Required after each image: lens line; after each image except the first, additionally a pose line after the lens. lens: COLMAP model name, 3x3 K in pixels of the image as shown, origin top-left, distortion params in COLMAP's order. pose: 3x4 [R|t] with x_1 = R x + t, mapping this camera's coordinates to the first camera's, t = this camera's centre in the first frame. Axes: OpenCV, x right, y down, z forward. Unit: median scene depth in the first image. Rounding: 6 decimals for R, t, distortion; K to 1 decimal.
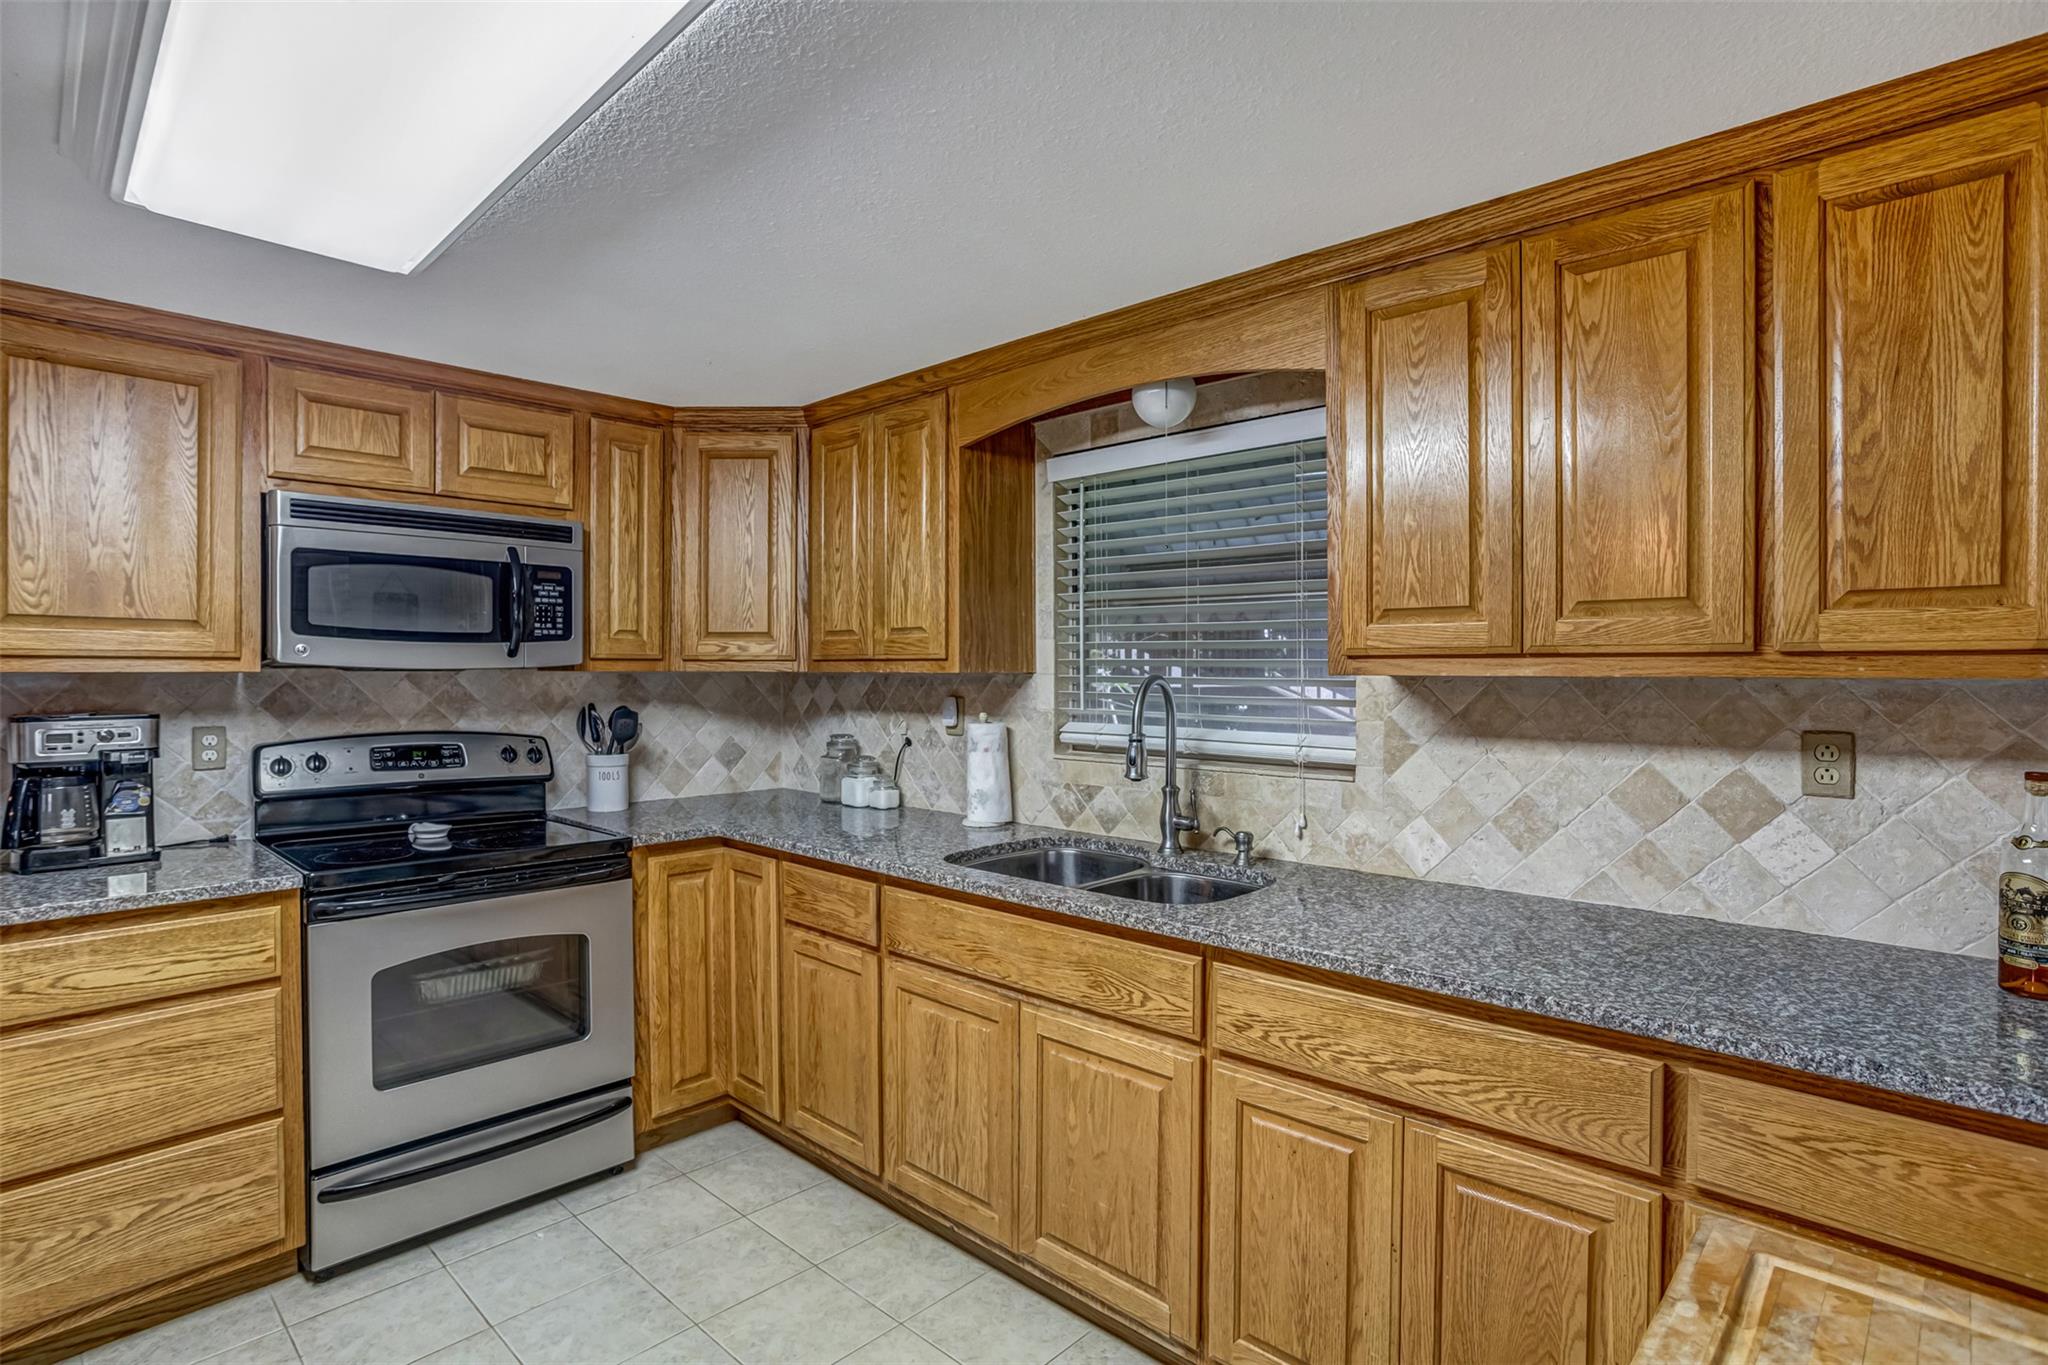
lens RADIAL K [[1014.8, 0, 1015.1], [0, 1014.8, 677.7], [0, 0, 1]] dist [-0.060172, 0.029774]
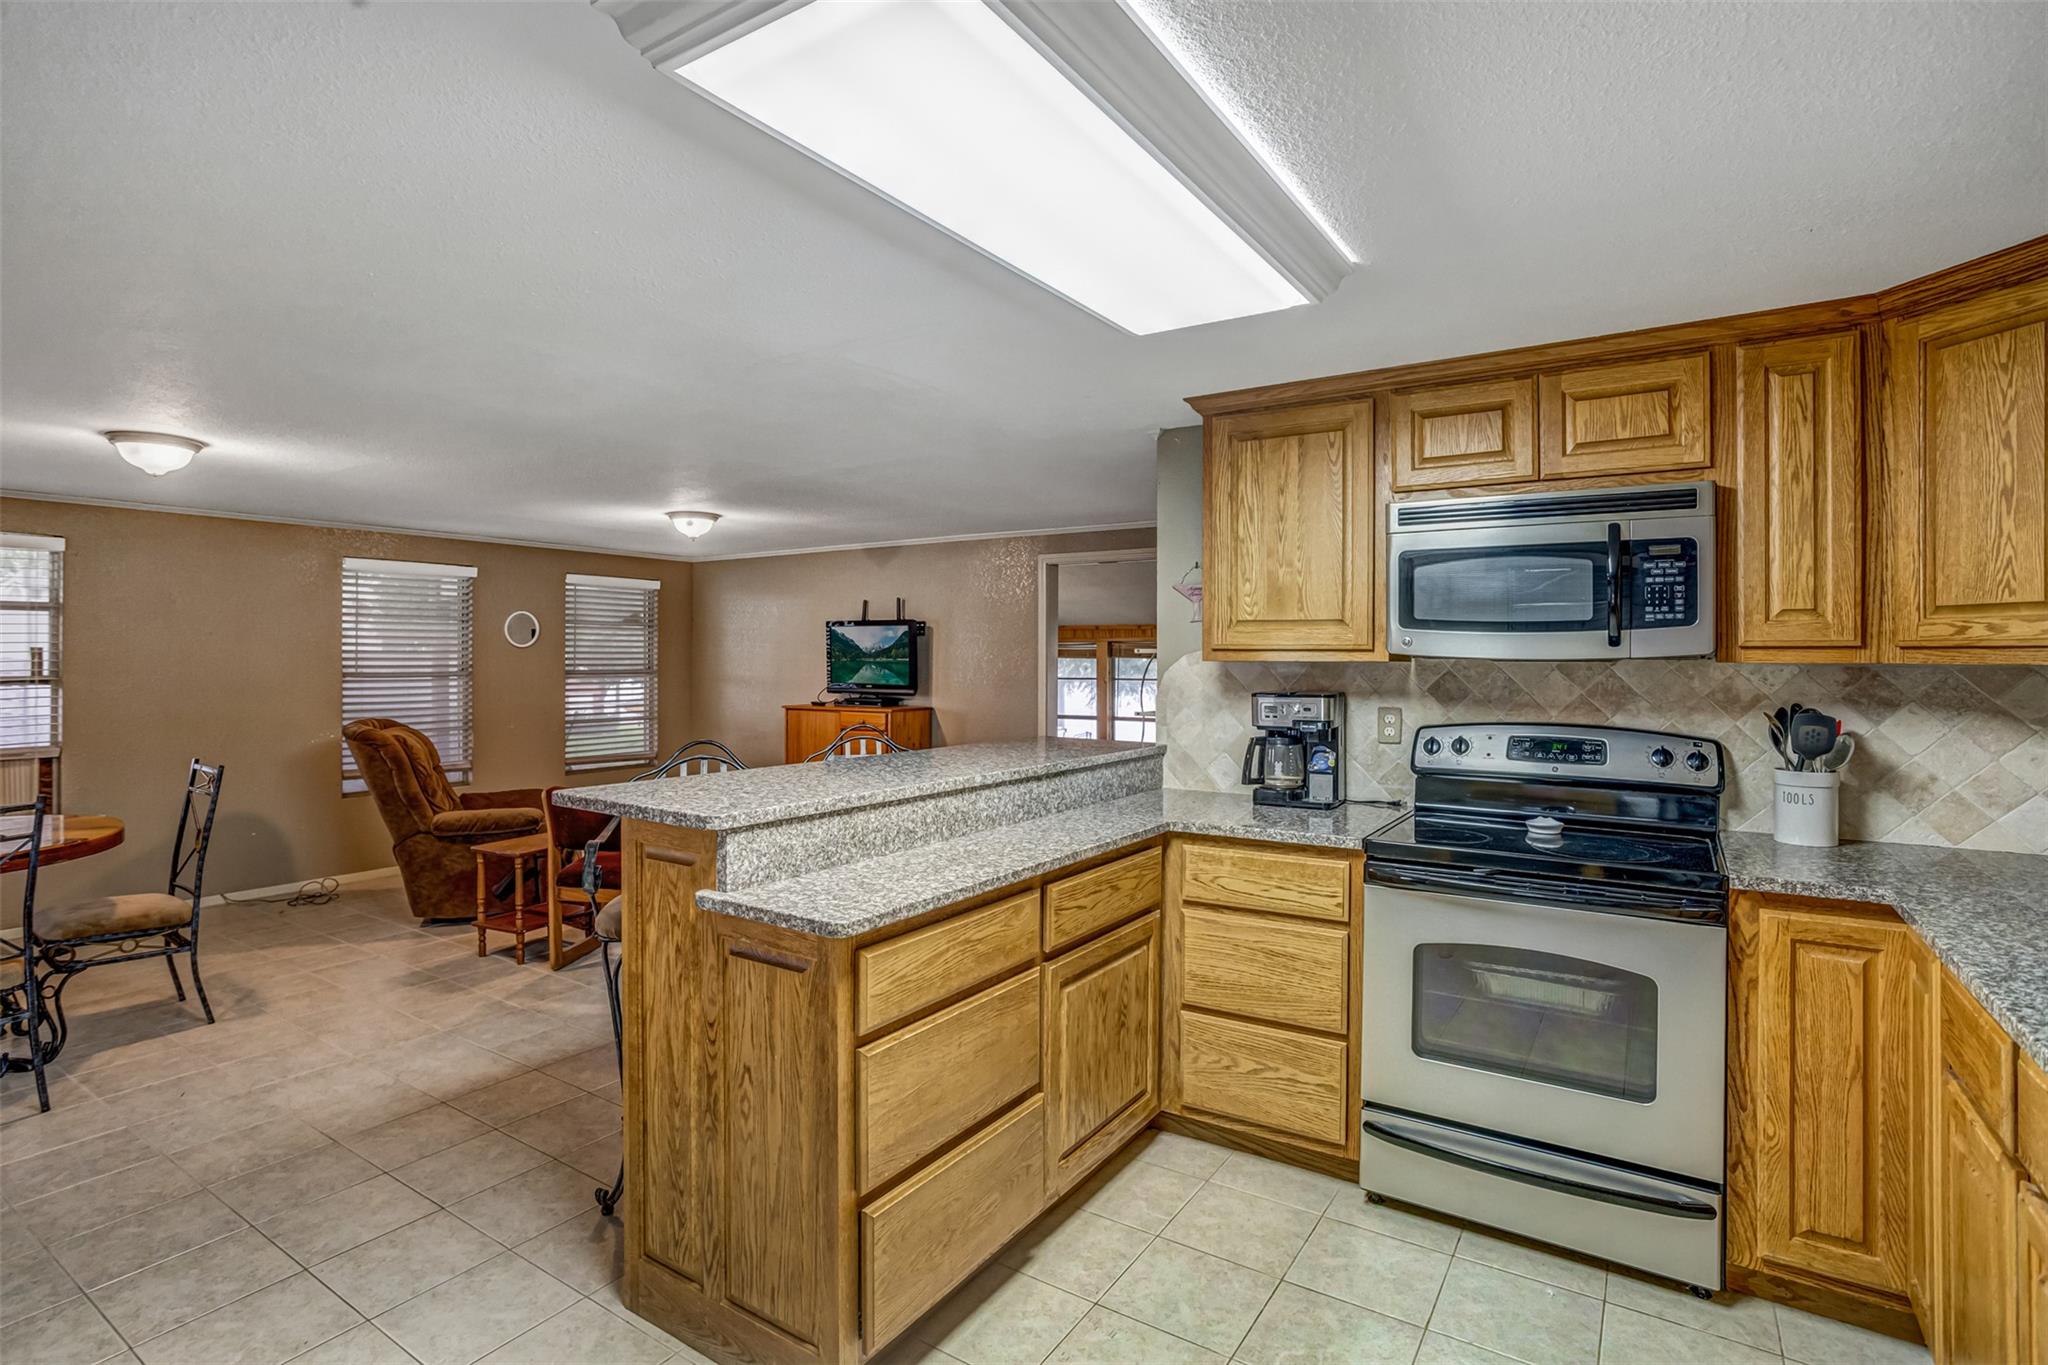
lens RADIAL K [[1007.9, 0, 990.7], [0, 1007.9, 650.4], [0, 0, 1]] dist [-0.046982, 0.024985]
pose [[0.164284, -0.006710, -0.986390, 0.321452], [-0.009957, 0.999915, -0.008461, -0.004383], [0.986363, 0.011212, 0.164203, 0.348628]]
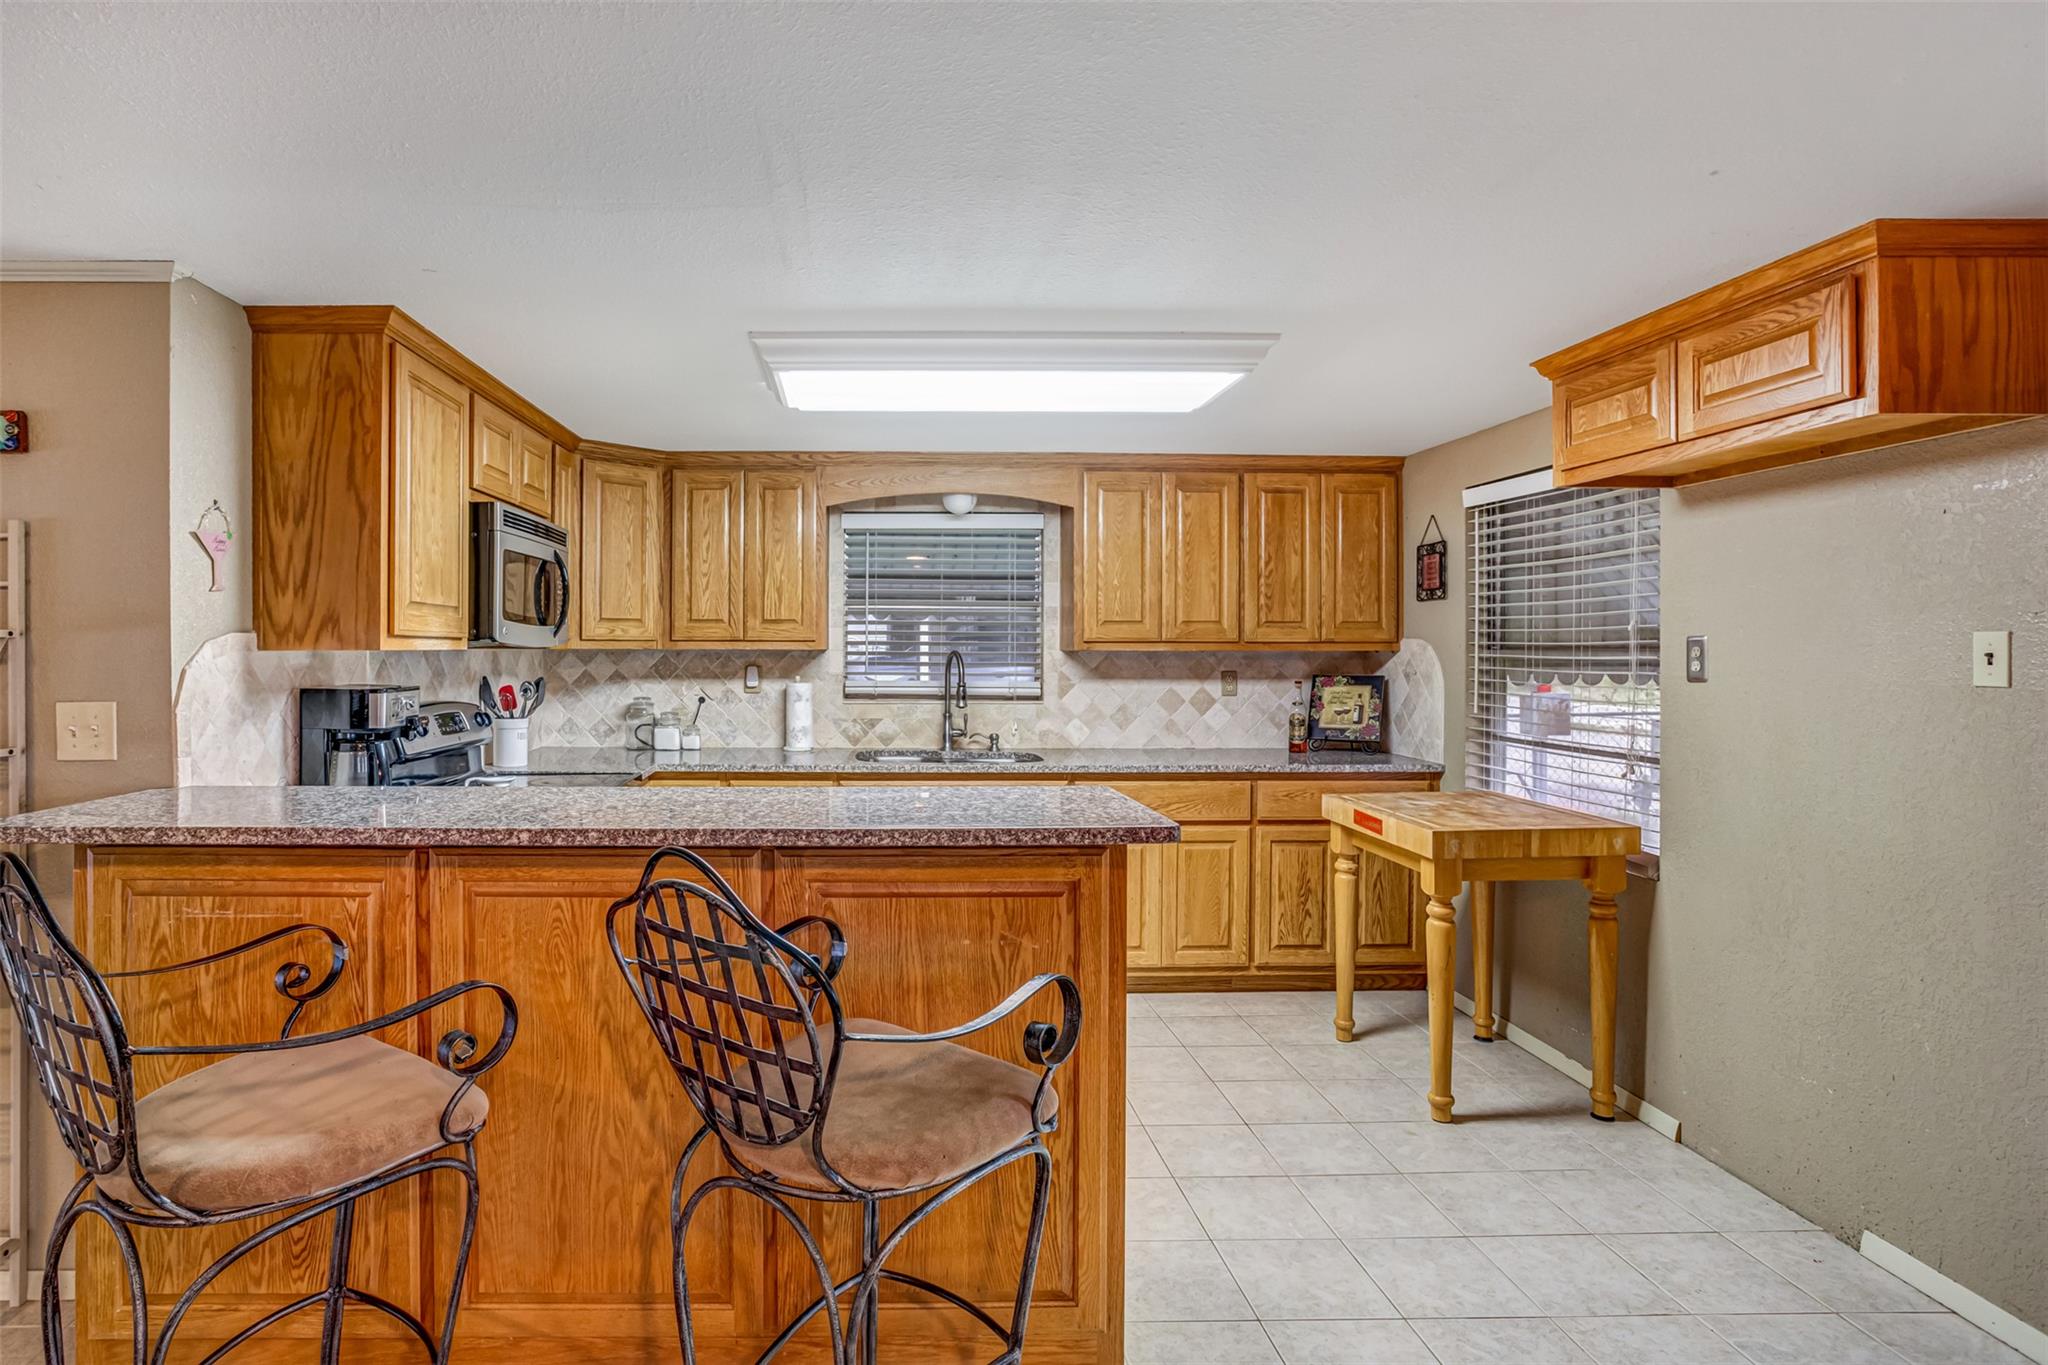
lens RADIAL K [[1085.7, 0, 875.3], [0, 1085.7, 641.6], [0, 0, 1]] dist [-0.055712, 0.022125]
pose [[0.712895, 0.003364, 0.701263, -1.335332], [0.004071, 0.999952, -0.008935, -0.002026], [-0.701259, 0.009225, 0.712847, -0.284781]]
